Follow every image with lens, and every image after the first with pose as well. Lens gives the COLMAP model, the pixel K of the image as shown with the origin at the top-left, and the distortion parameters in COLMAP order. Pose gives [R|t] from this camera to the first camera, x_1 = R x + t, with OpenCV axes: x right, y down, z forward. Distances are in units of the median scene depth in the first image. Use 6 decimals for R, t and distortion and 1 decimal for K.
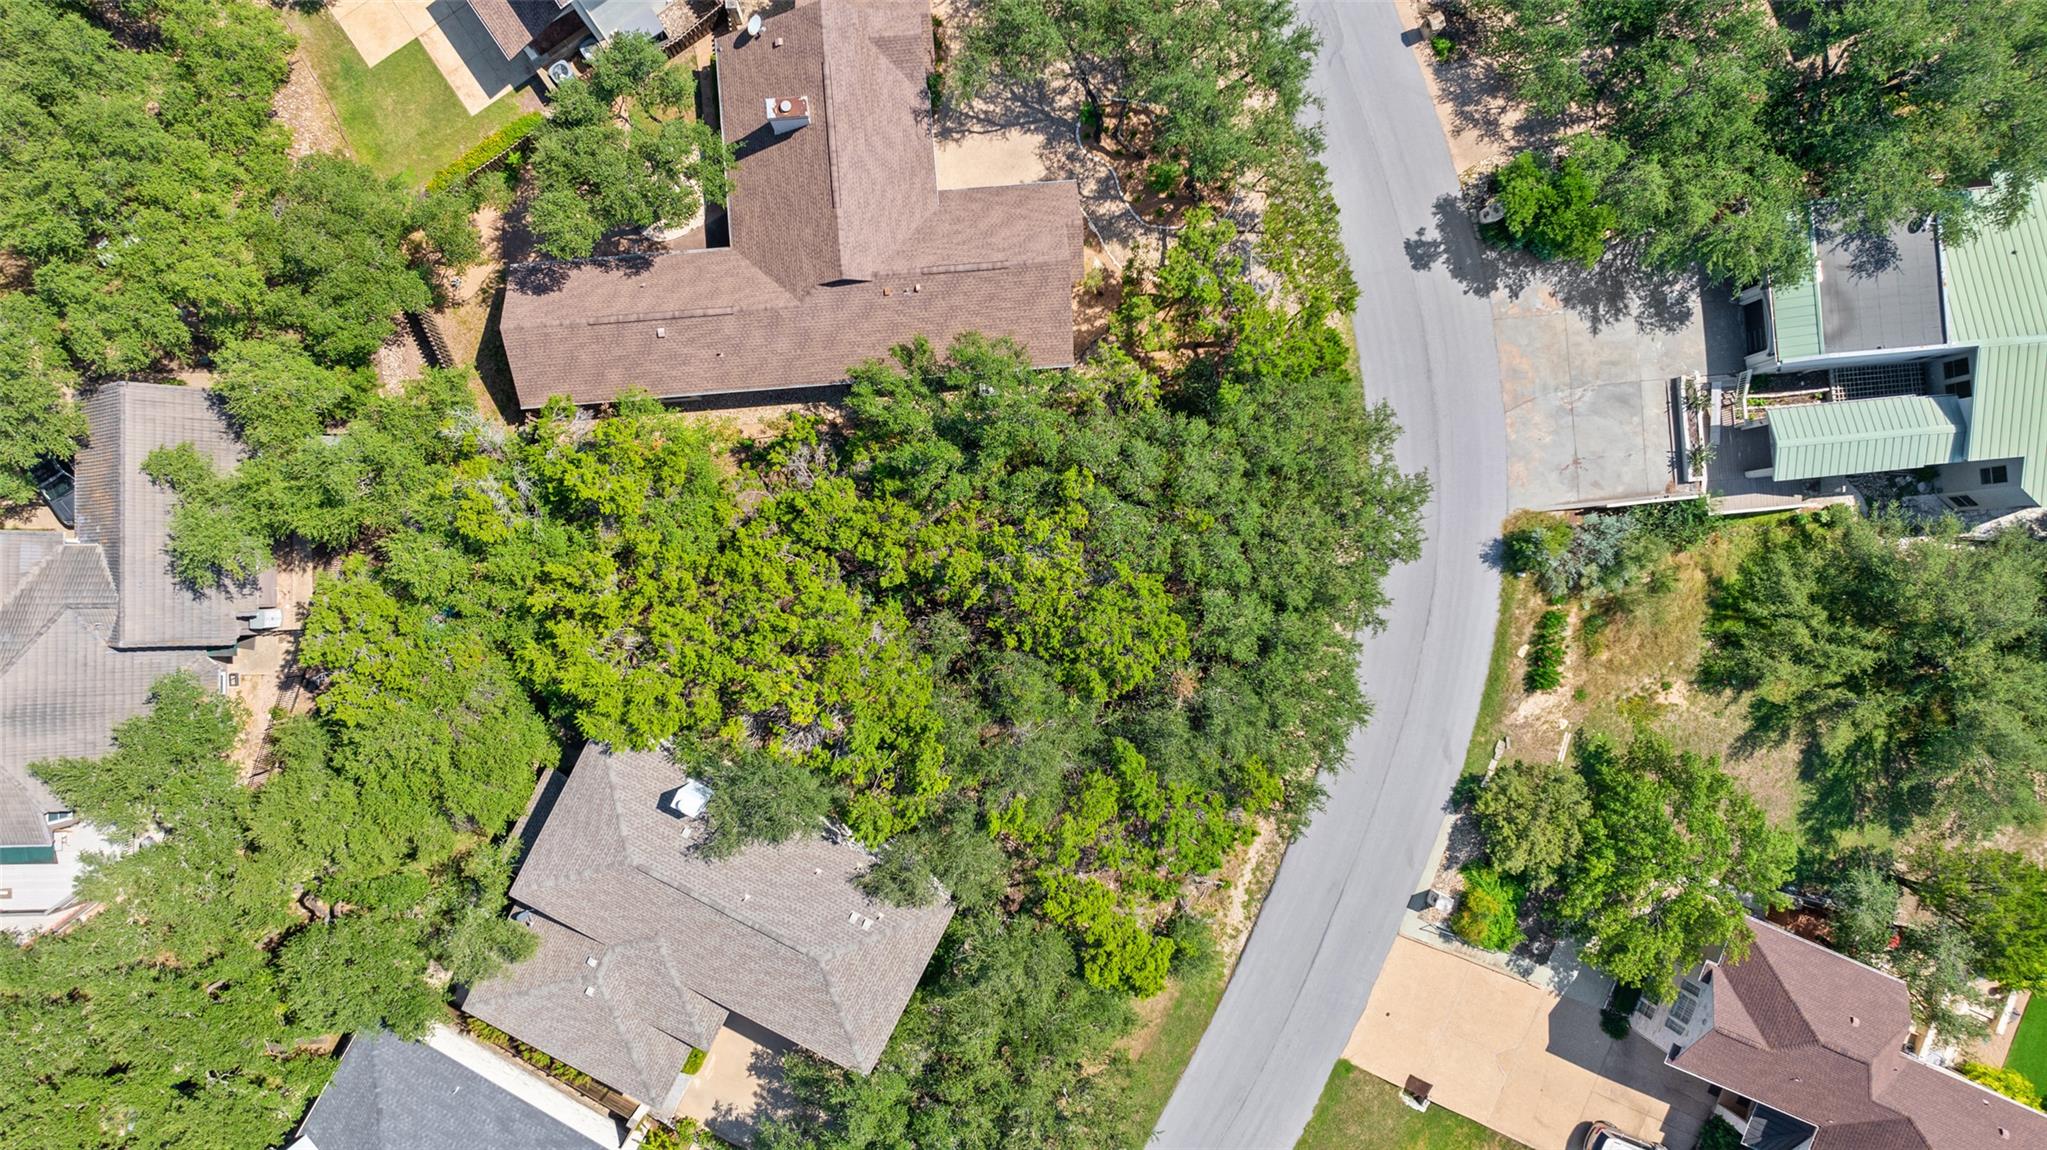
lens RADIAL K [[1434.0, 0, 1026.8], [0, 1434.0, 572.7], [0, 0, 1]] dist [-0.023626, 0.006178]
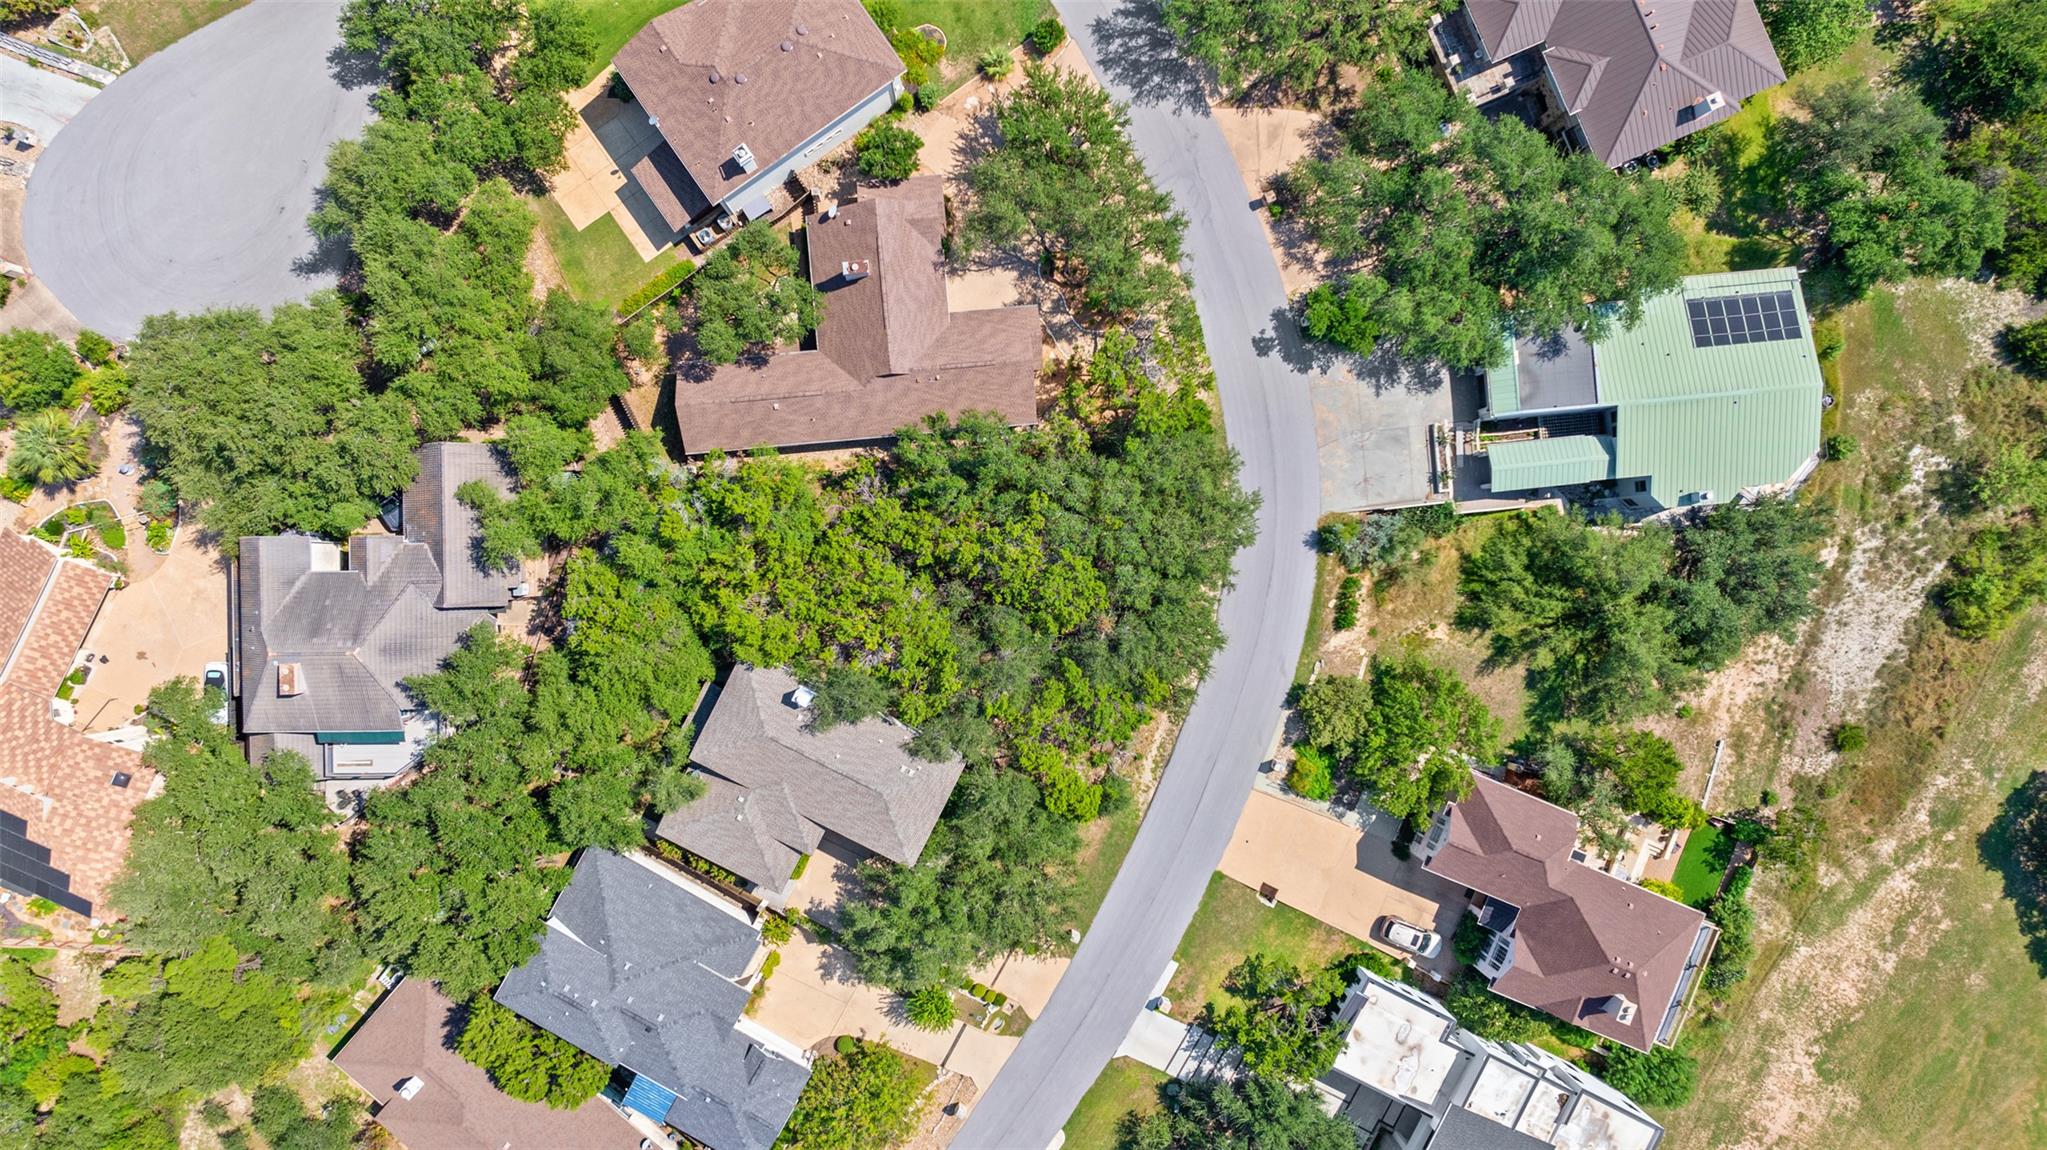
lens RADIAL K [[1659.1, 0, 1024.1], [0, 1659.1, 608.2], [0, 0, 1]] dist [-0.021717, -0.003104]
pose [[0.999962, -0.008278, -0.002700, 0.022099], [0.008380, 0.999150, 0.040351, -0.015865], [0.002363, -0.040372, 0.999182, -0.826584]]
